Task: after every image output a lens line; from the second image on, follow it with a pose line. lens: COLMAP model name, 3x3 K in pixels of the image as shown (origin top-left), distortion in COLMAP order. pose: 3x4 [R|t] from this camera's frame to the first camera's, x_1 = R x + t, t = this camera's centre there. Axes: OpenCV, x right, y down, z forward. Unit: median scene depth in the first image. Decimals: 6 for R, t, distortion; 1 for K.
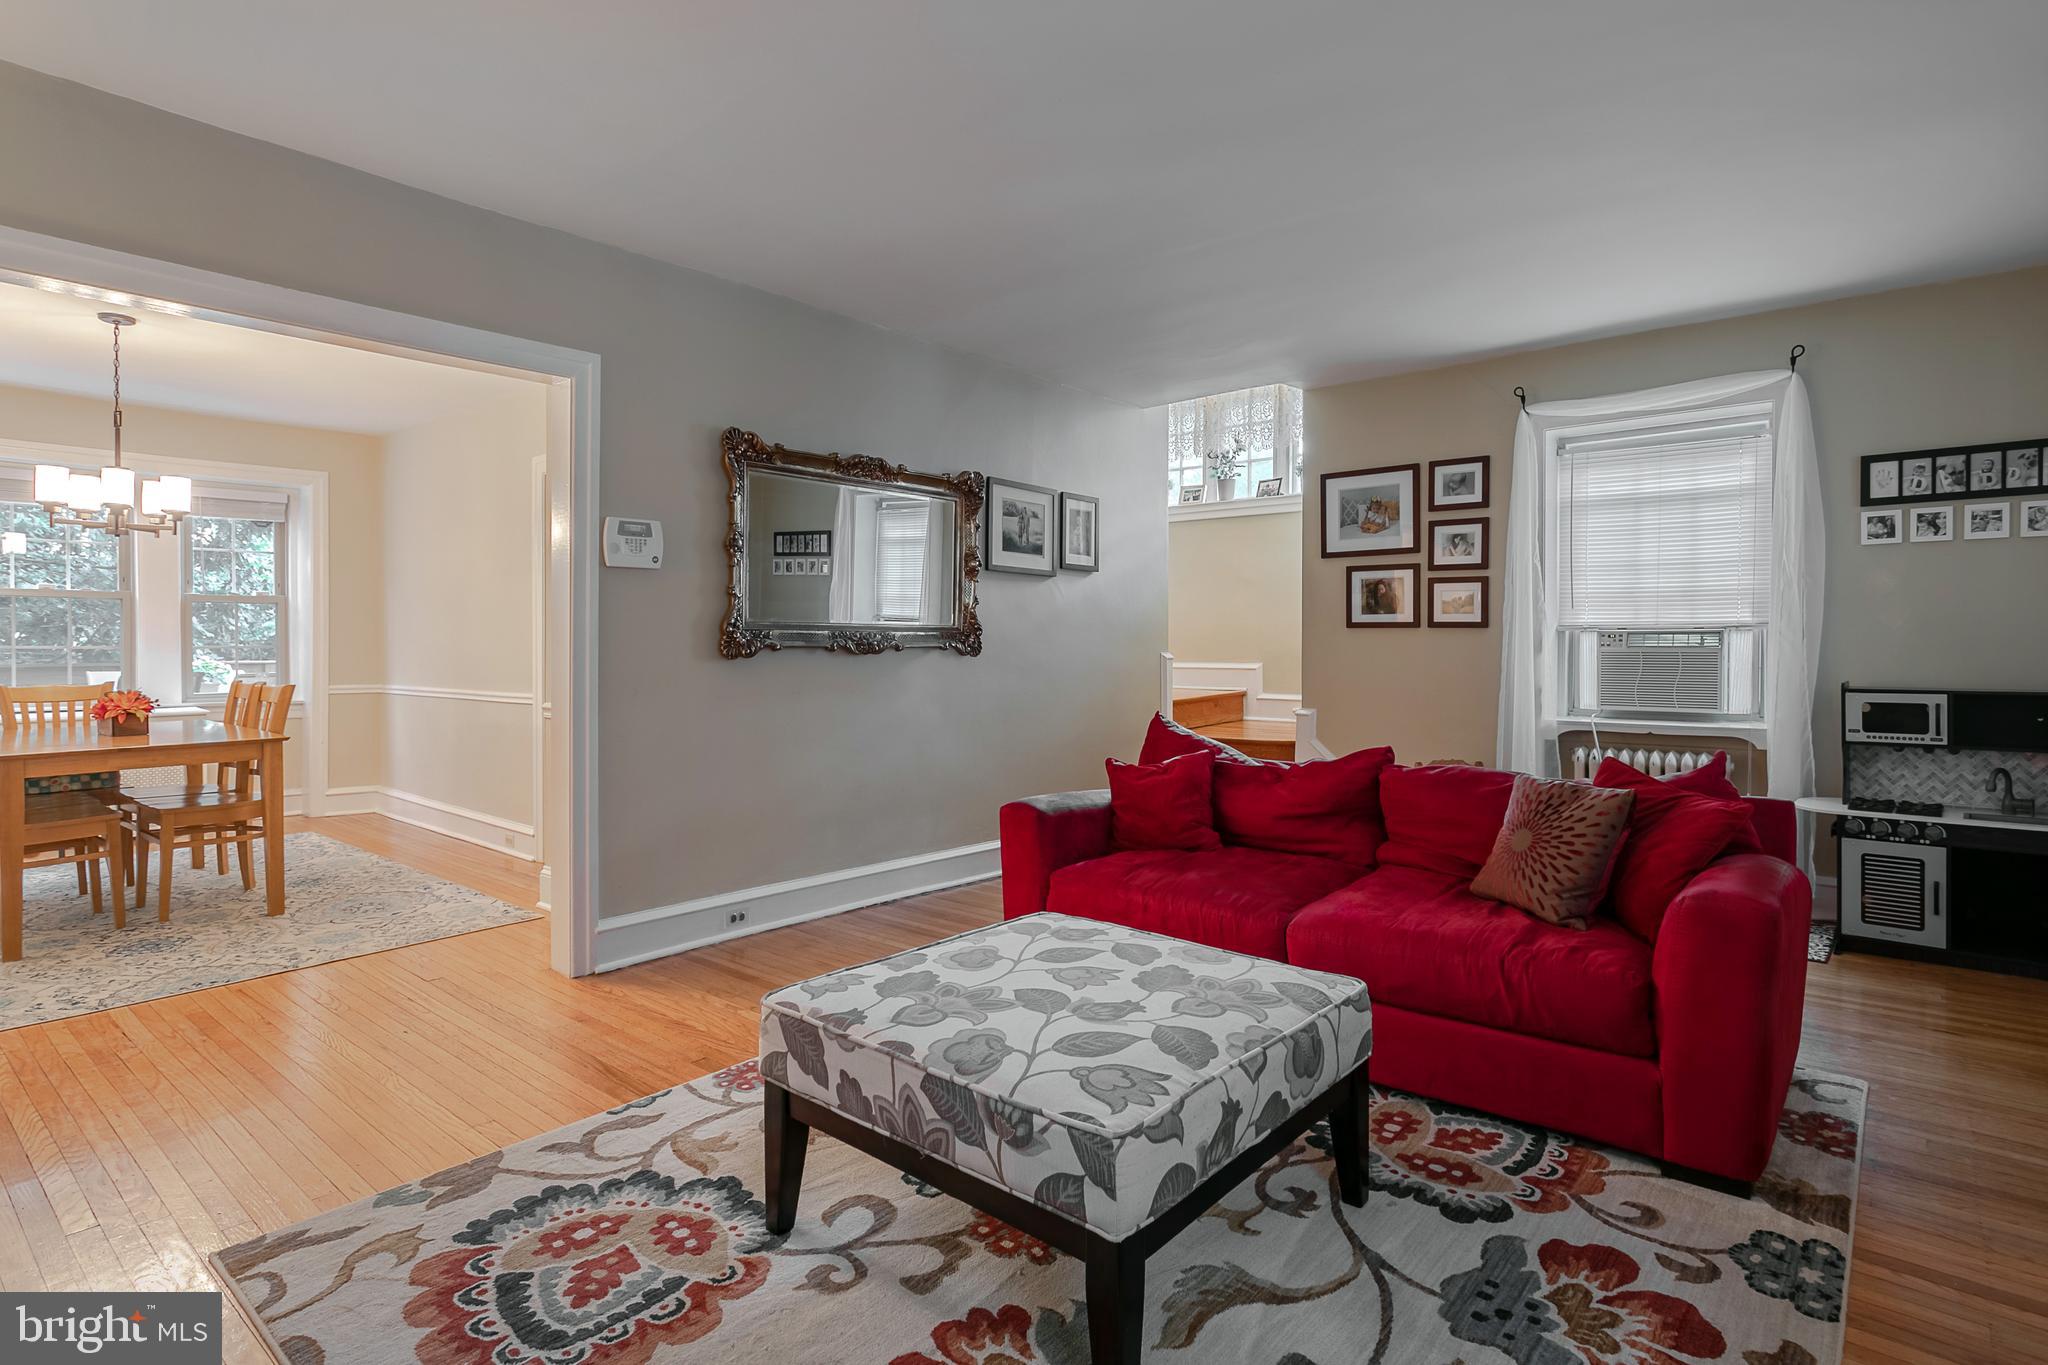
lens RADIAL K [[1027.5, 0, 1040.7], [0, 1027.5, 679.8], [0, 0, 1]] dist [0.003395, 0.001306]
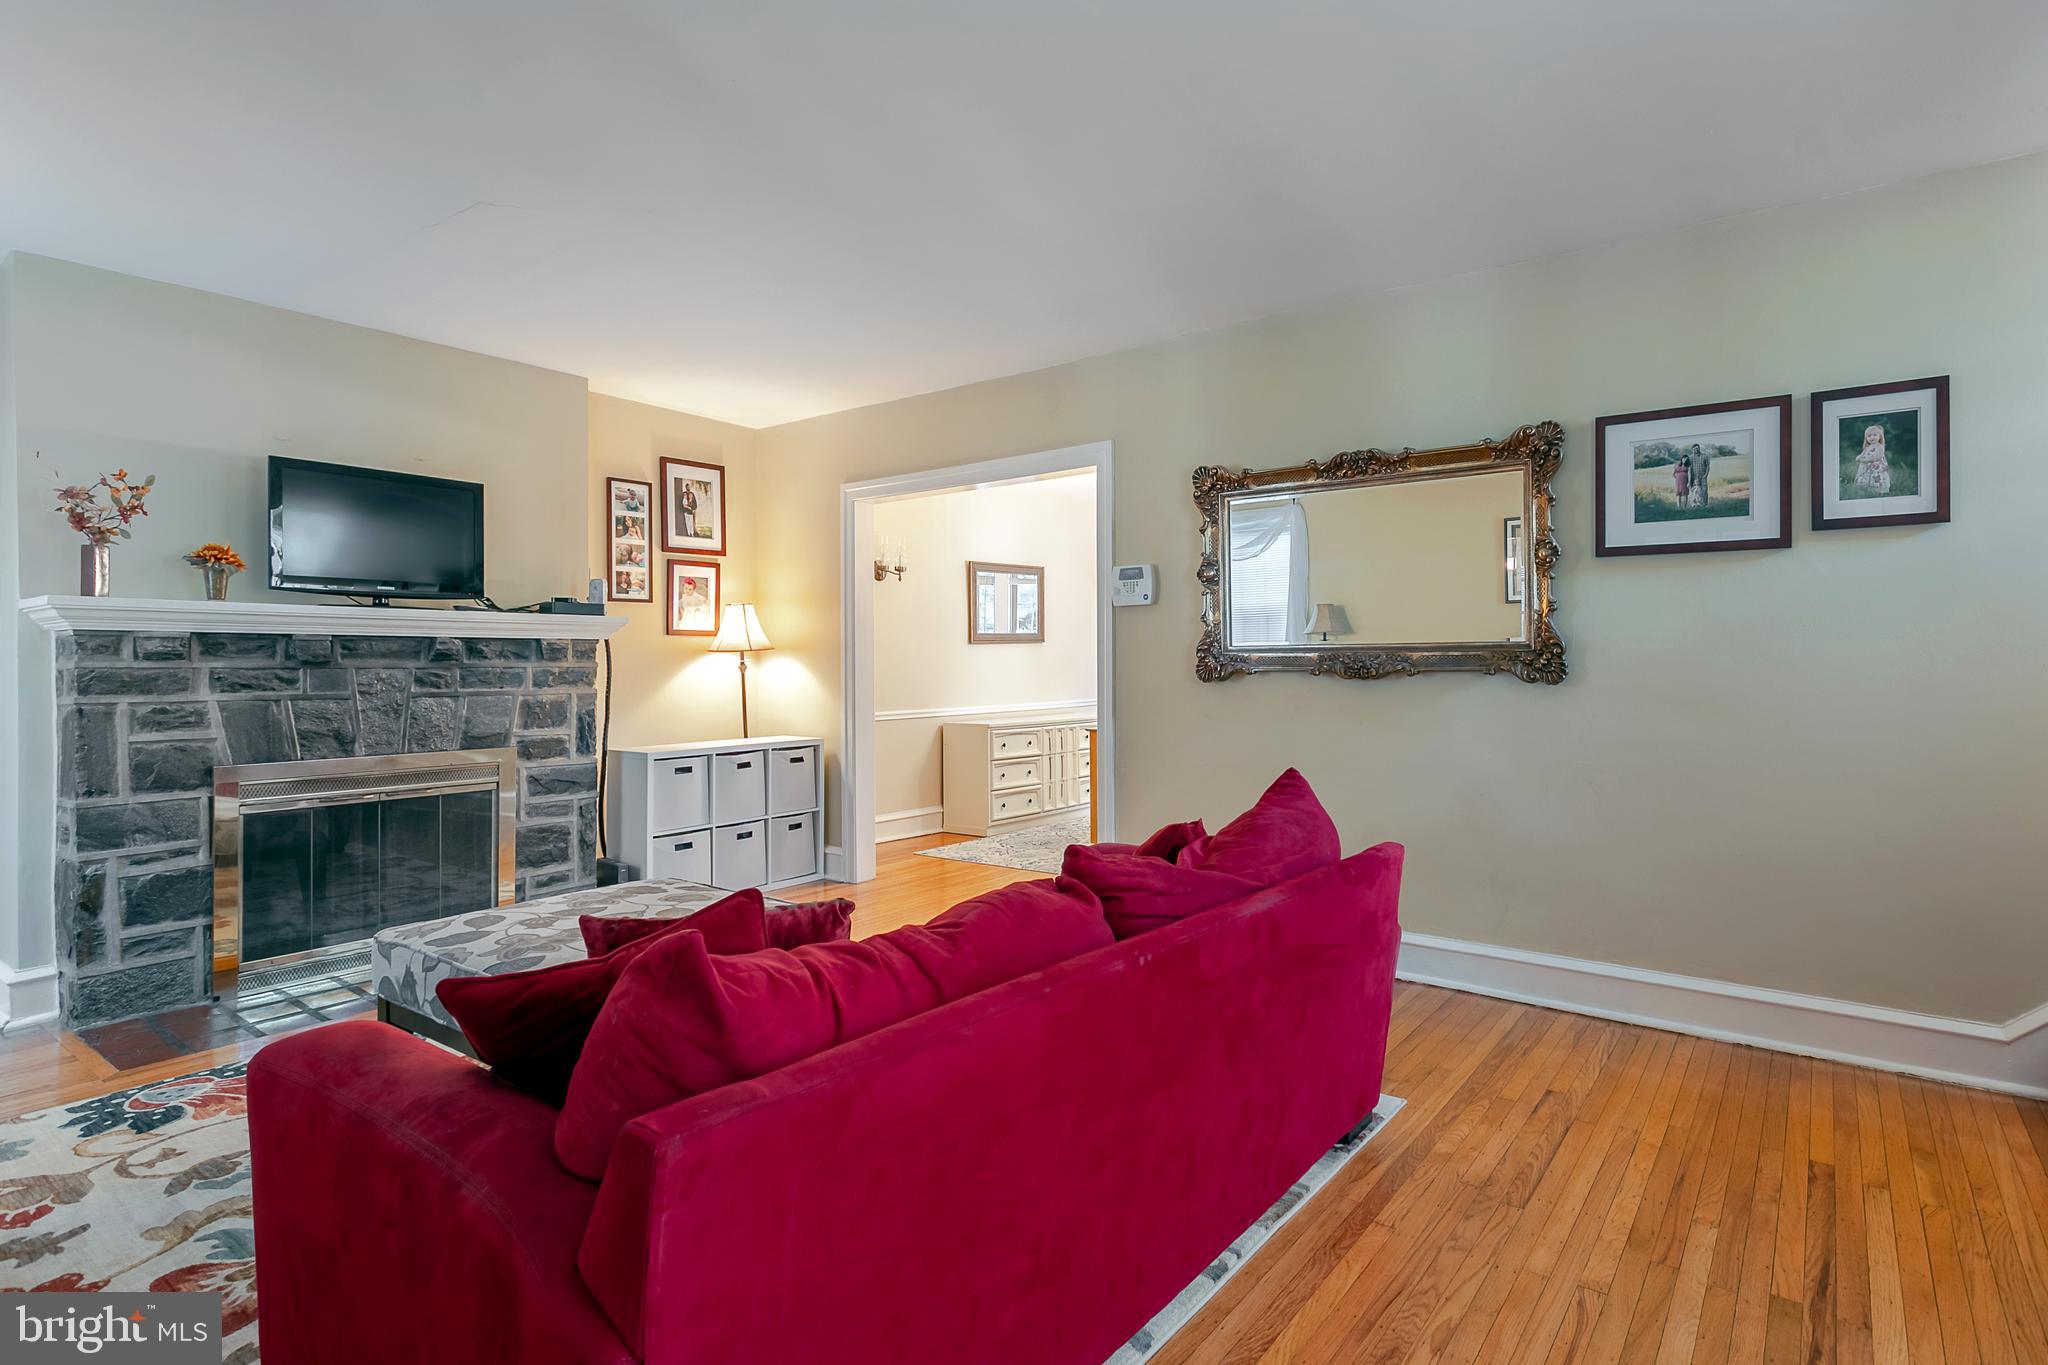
lens RADIAL K [[1095.5, 0, 1123.1], [0, 1095.5, 657.3], [0, 0, 1]] dist [0.013520, -0.000071]
pose [[0.096415, -0.010229, -0.995289, 0.801190], [-0.027917, 0.999526, -0.012977, -0.028349], [0.994950, 0.029037, 0.096084, 0.785211]]
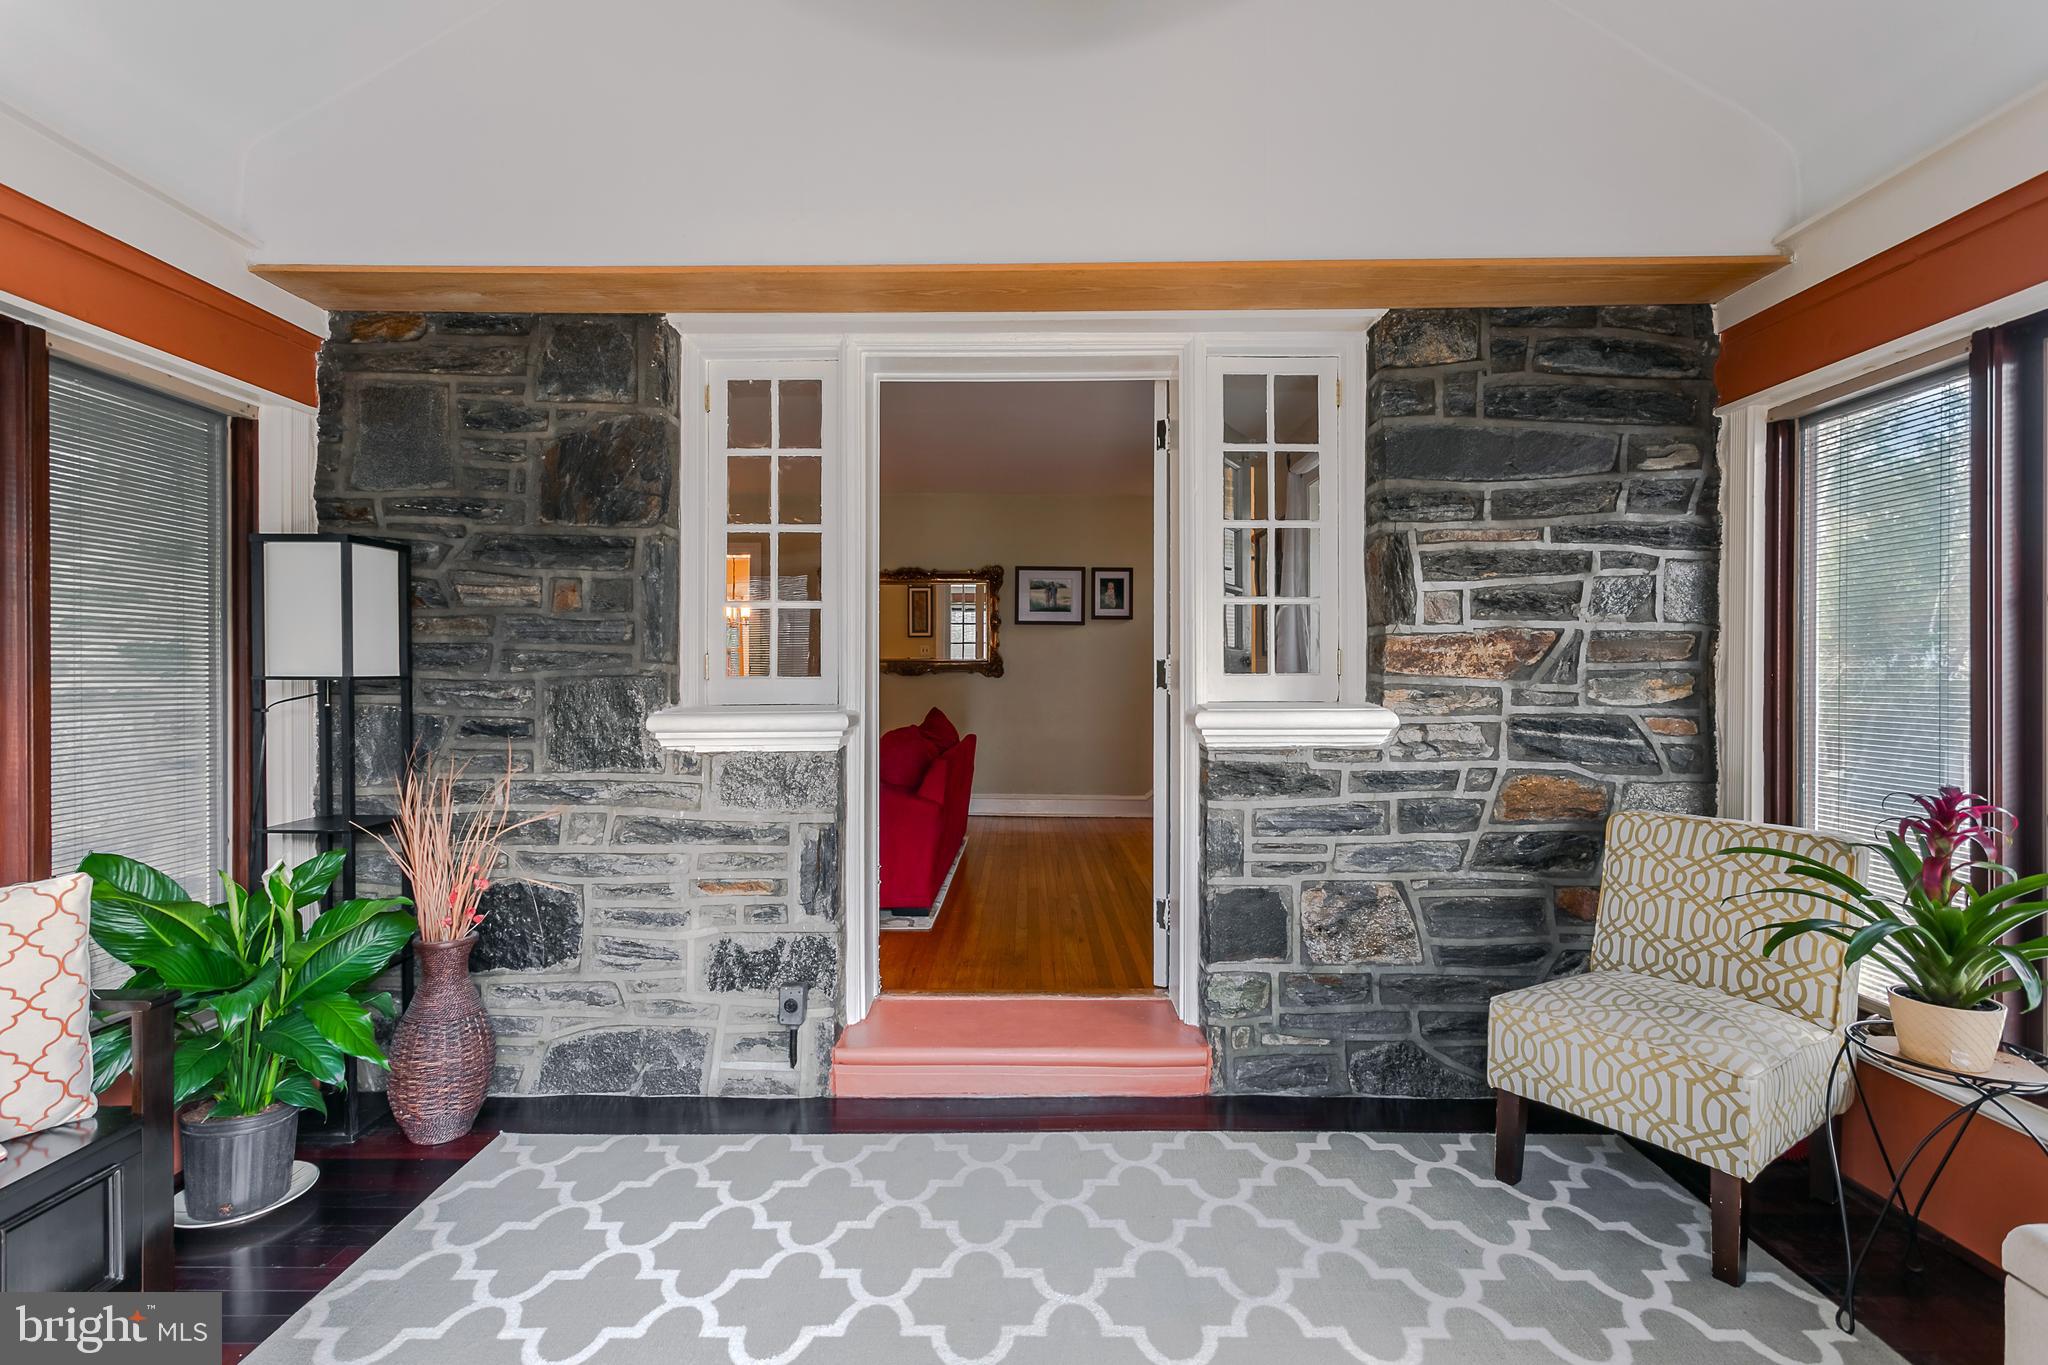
lens RADIAL K [[994.3, 0, 1025.8], [0, 994.3, 681.0], [0, 0, 1]] dist [0.000524, 0.001811]
pose [[0.631716, 0.001001, -0.775199, 1.396895], [-0.027900, 0.999381, -0.021445, 0.014052], [0.774697, 0.035176, 0.631353, 0.123461]]
